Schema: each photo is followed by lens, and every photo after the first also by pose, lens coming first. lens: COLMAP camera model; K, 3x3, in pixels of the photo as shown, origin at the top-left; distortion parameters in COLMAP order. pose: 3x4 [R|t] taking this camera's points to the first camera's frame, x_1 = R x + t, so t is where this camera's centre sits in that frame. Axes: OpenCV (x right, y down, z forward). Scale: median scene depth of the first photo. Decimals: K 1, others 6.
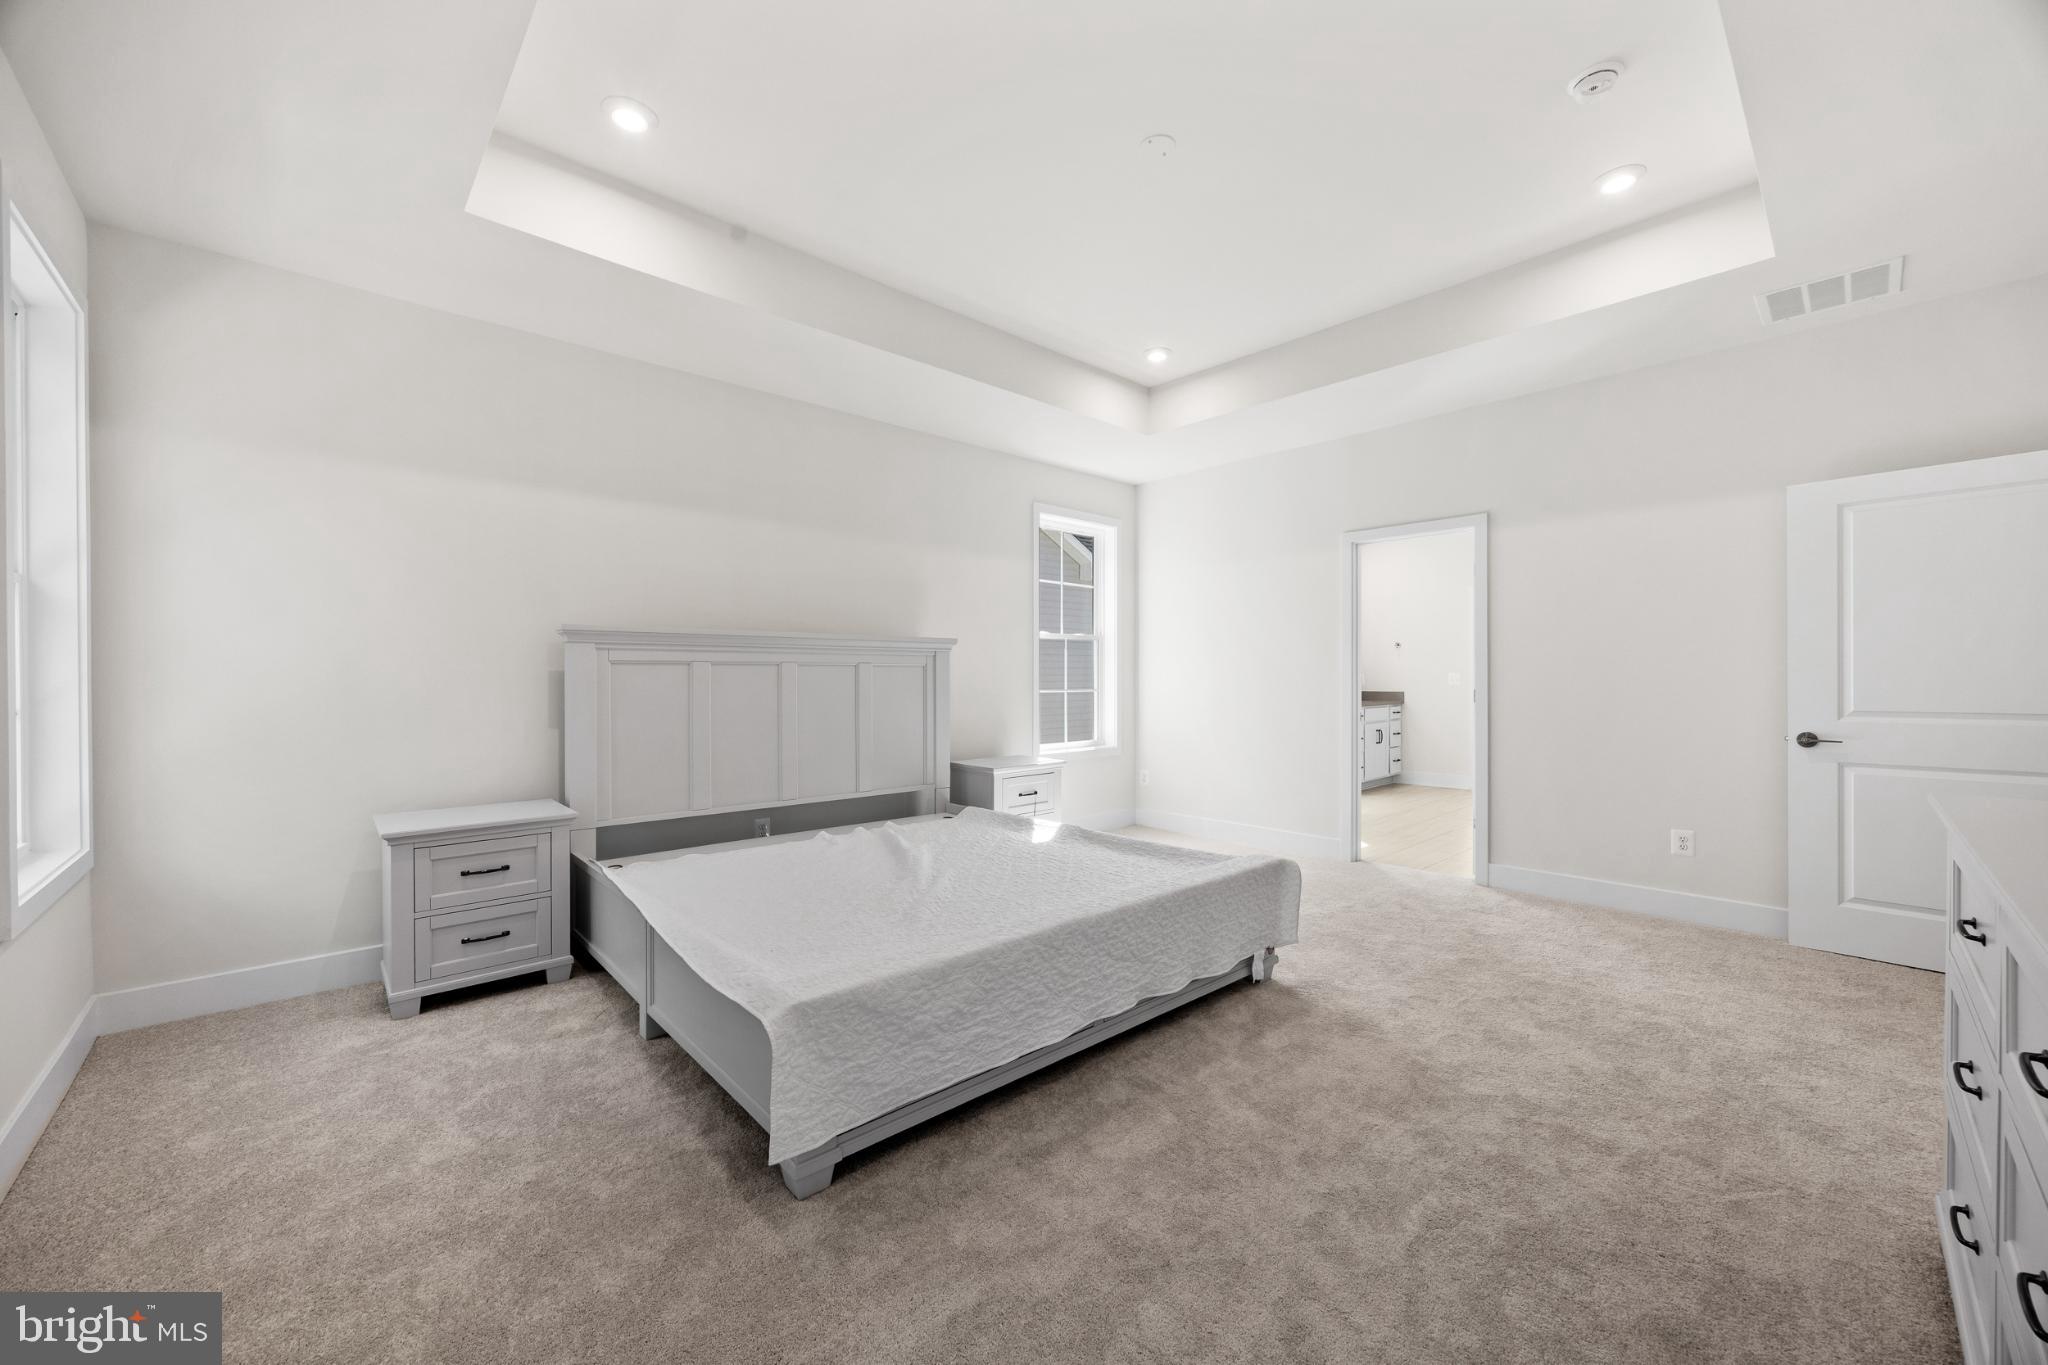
lens RADIAL K [[787.9, 0, 1015.2], [0, 787.9, 676.3], [0, 0, 1]] dist [-0.002172, -0.000429]
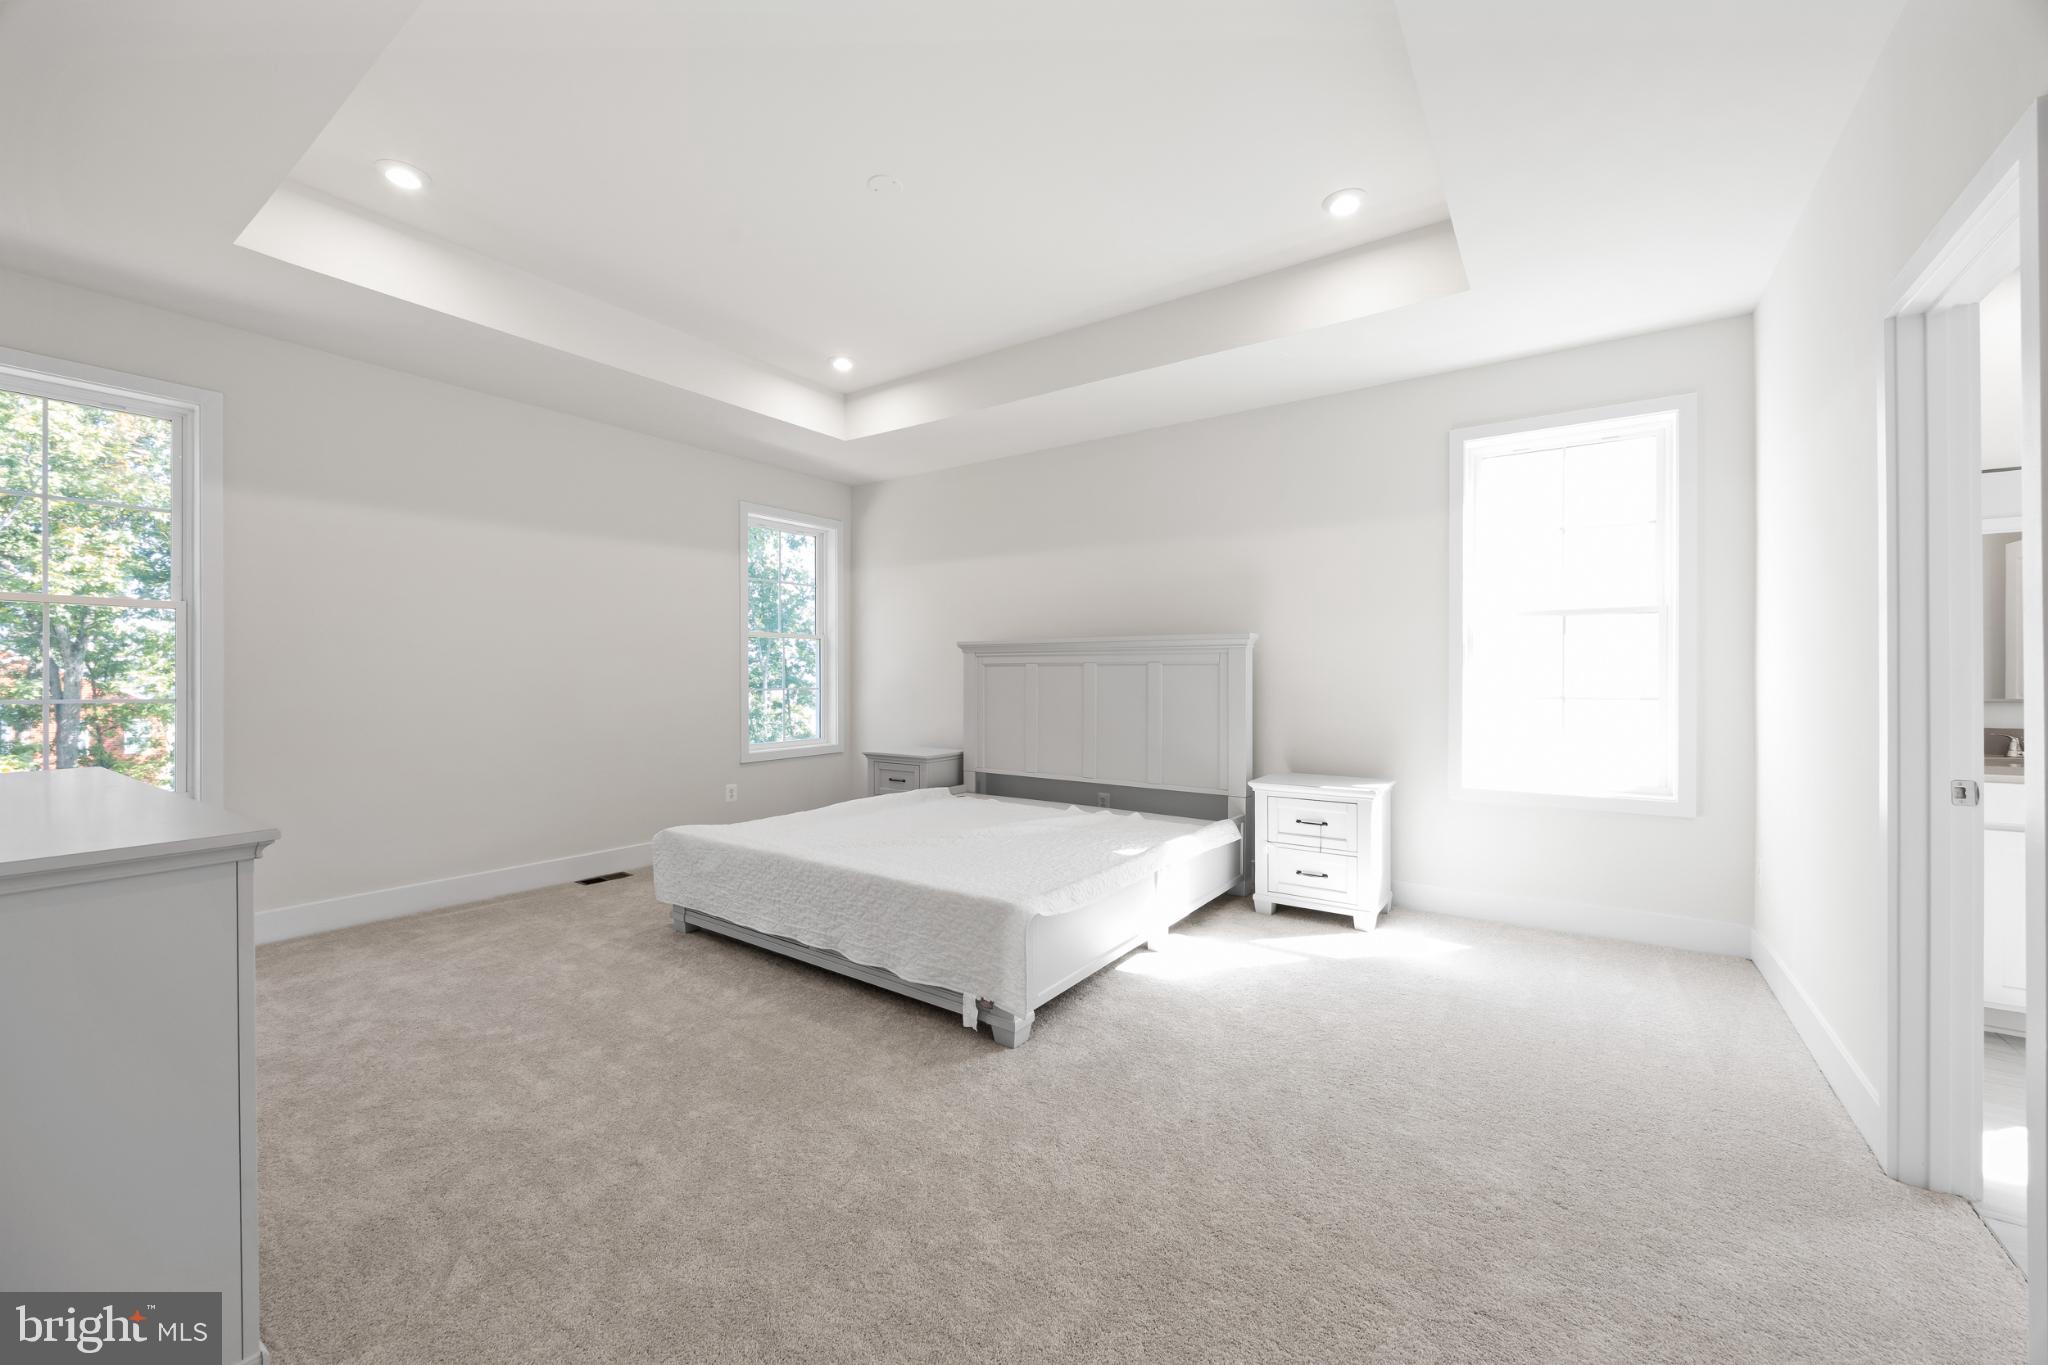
lens RADIAL K [[787.9, 0, 1014.2], [0, 787.9, 680.1], [0, 0, 1]] dist [-0.002172, -0.000429]
pose [[0.203996, 0.006855, -0.978948, 0.870115], [0.001125, 0.999973, 0.007237, -0.000014], [0.978971, -0.002578, 0.203983, 0.653380]]
